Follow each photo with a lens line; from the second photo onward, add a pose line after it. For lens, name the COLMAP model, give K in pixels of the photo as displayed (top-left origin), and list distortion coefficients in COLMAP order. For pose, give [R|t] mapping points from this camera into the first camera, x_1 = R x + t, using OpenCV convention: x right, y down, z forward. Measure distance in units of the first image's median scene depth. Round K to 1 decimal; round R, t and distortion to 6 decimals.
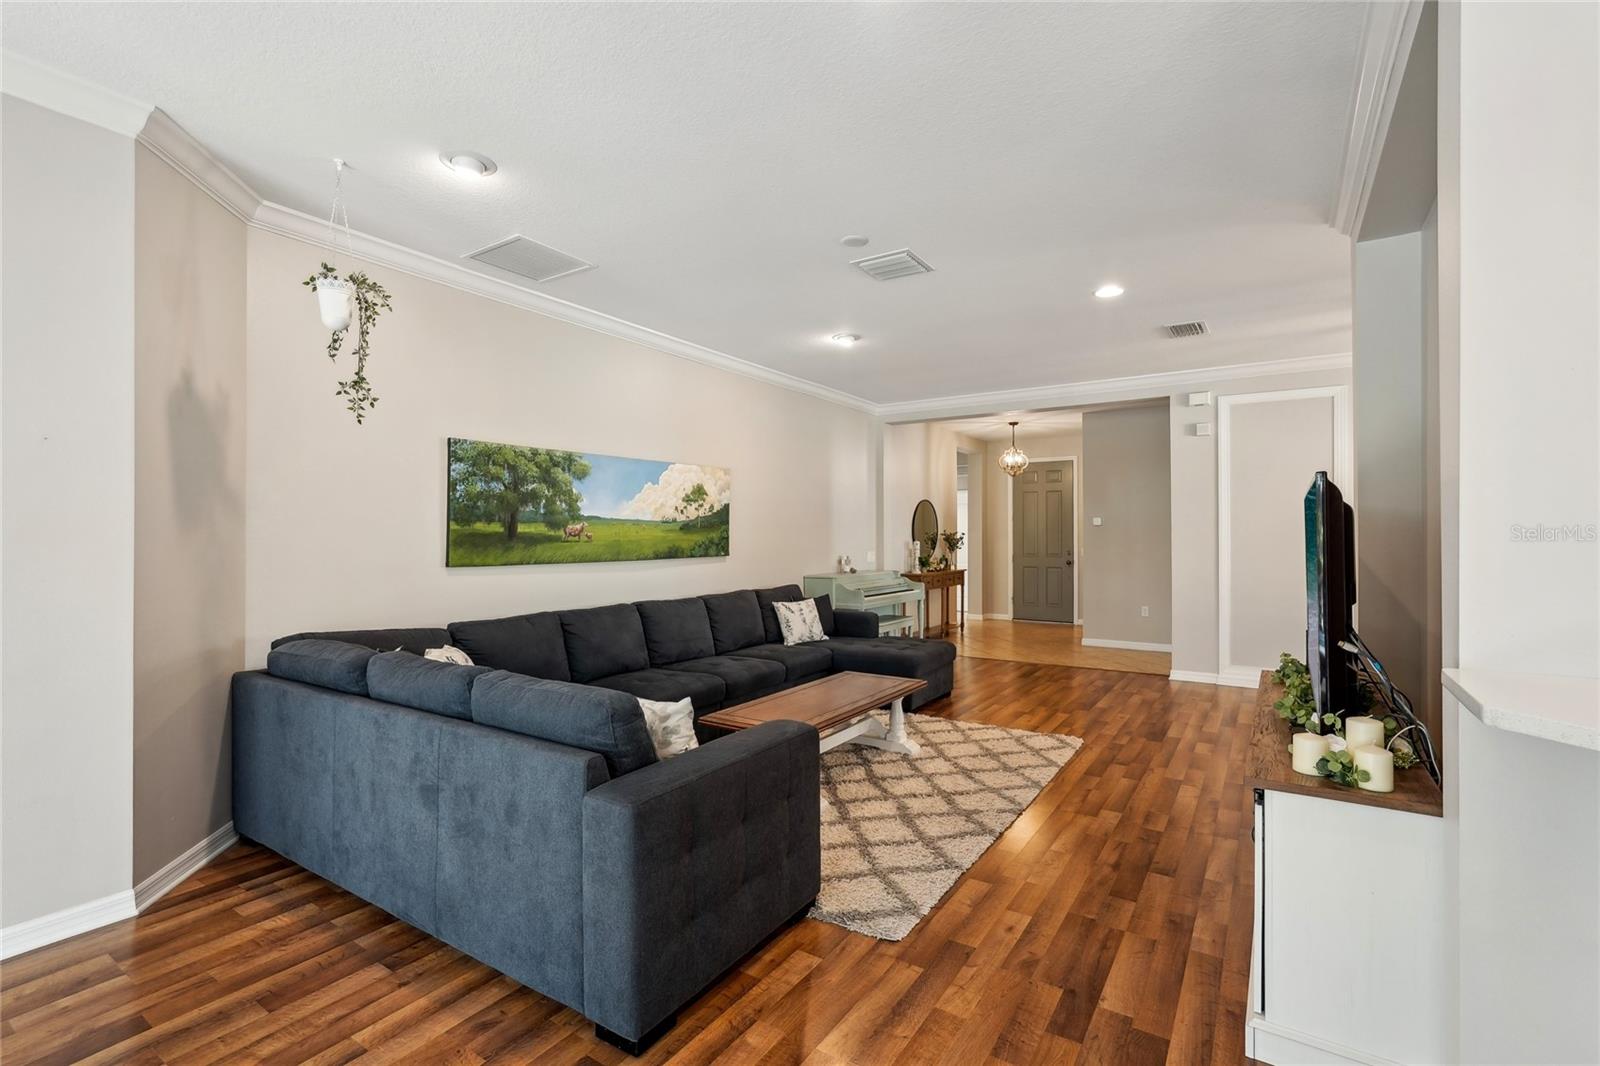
lens RADIAL K [[720.7, 0, 795.3], [0, 720.7, 530.6], [0, 0, 1]] dist [0.001513, 0.001091]
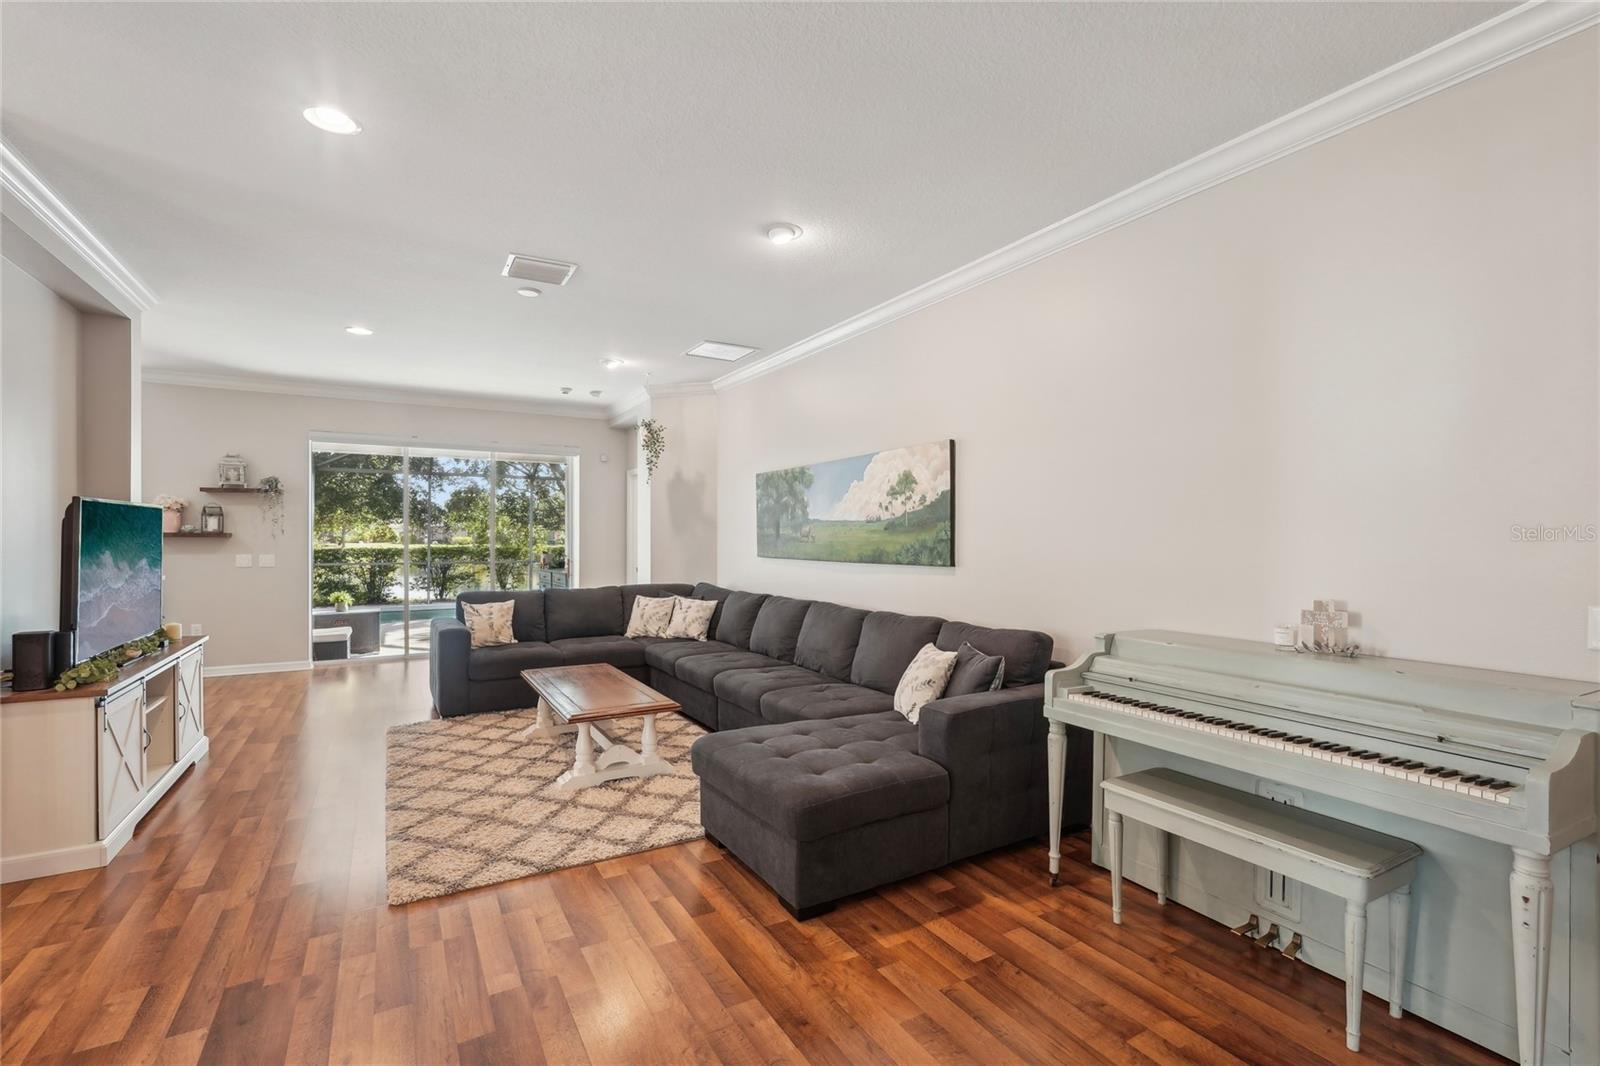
lens RADIAL K [[720.7, 0, 799.5], [0, 720.7, 540.2], [0, 0, 1]] dist [0.001513, 0.001091]
pose [[-0.447067, 0.000950, -0.894500, 0.645349], [0.000684, 1.000000, 0.000720, 0.010225], [0.894500, -0.000290, -0.447068, 1.307801]]
